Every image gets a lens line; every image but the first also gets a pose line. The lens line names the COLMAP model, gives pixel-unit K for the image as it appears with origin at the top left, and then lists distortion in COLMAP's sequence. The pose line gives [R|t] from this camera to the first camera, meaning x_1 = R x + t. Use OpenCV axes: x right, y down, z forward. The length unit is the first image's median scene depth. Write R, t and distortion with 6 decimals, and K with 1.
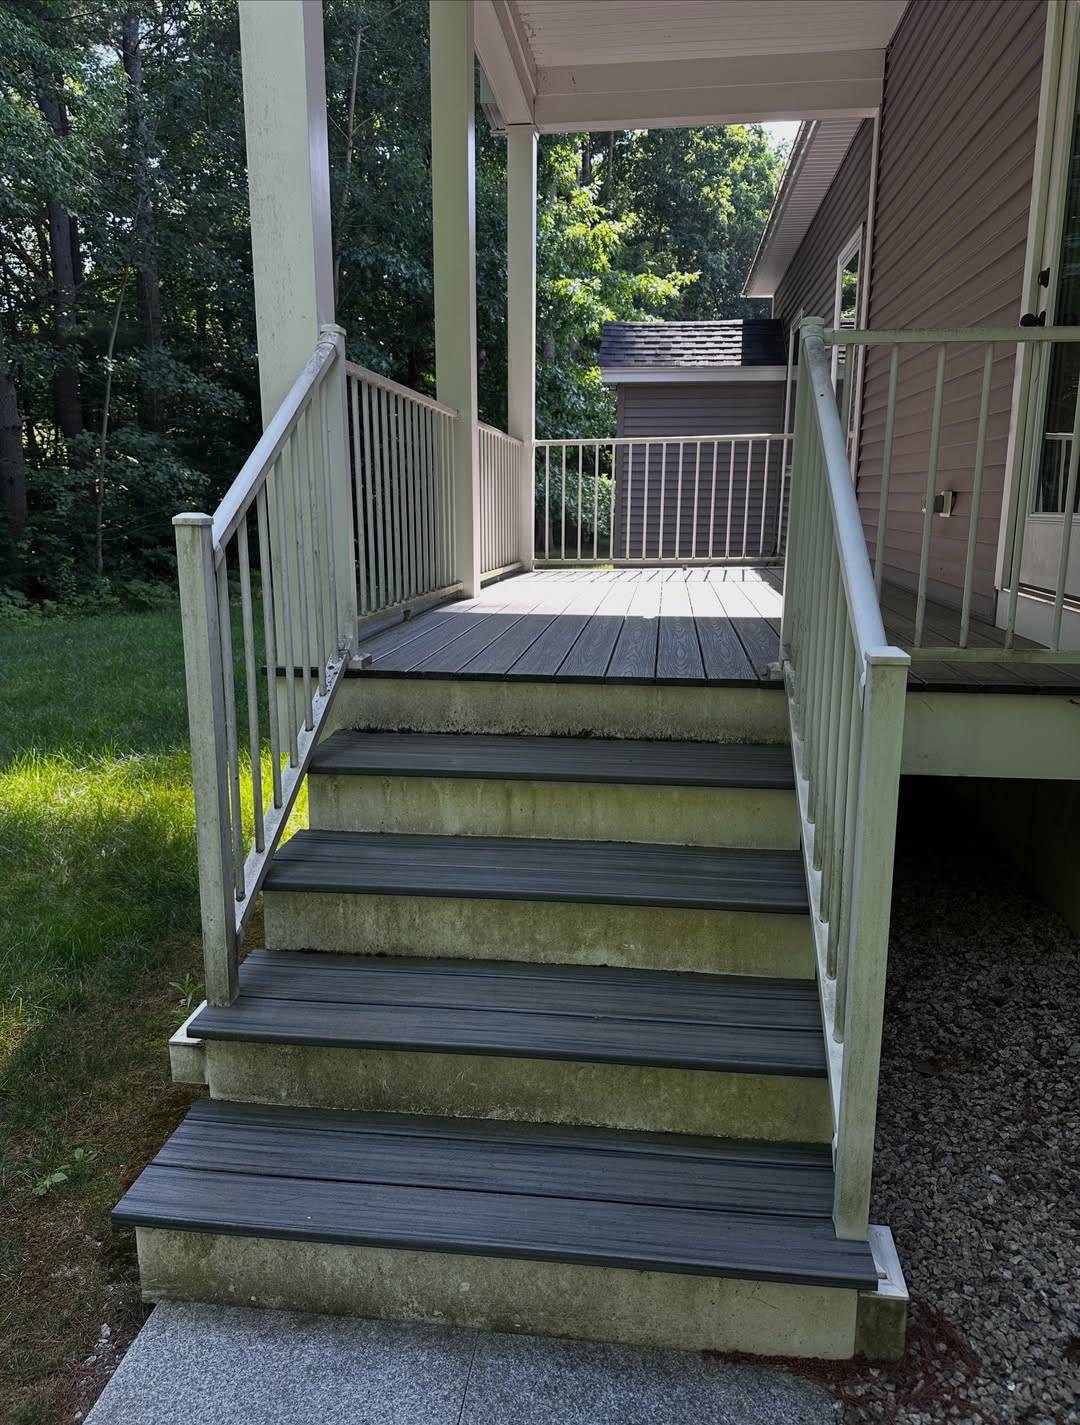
lens RADIAL K [[994.5, 0, 541.9], [0, 994.5, 734.6], [0, 0, 1]] dist [-0.030401, -0.002295]
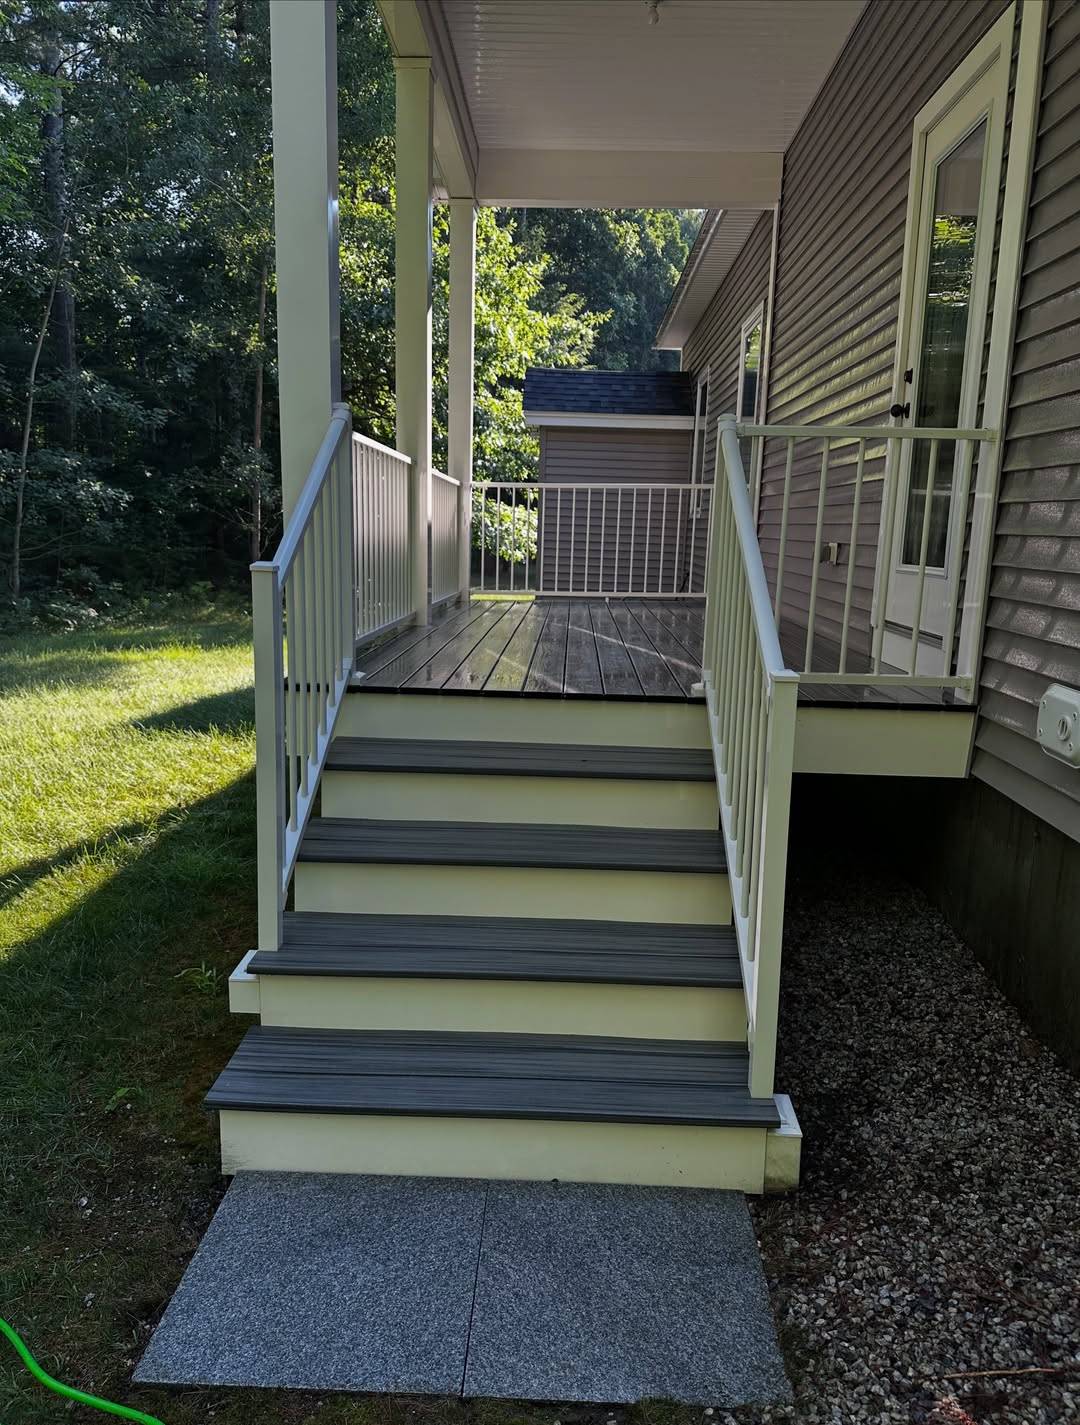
lens RADIAL K [[994.5, 0, 541.9], [0, 994.5, 734.6], [0, 0, 1]] dist [-0.030401, -0.002295]
pose [[0.995500, 0.005720, 0.094592, -0.088238], [-0.003355, 0.999678, -0.025148, 0.026893], [-0.094705, 0.024717, 0.995198, -0.255289]]
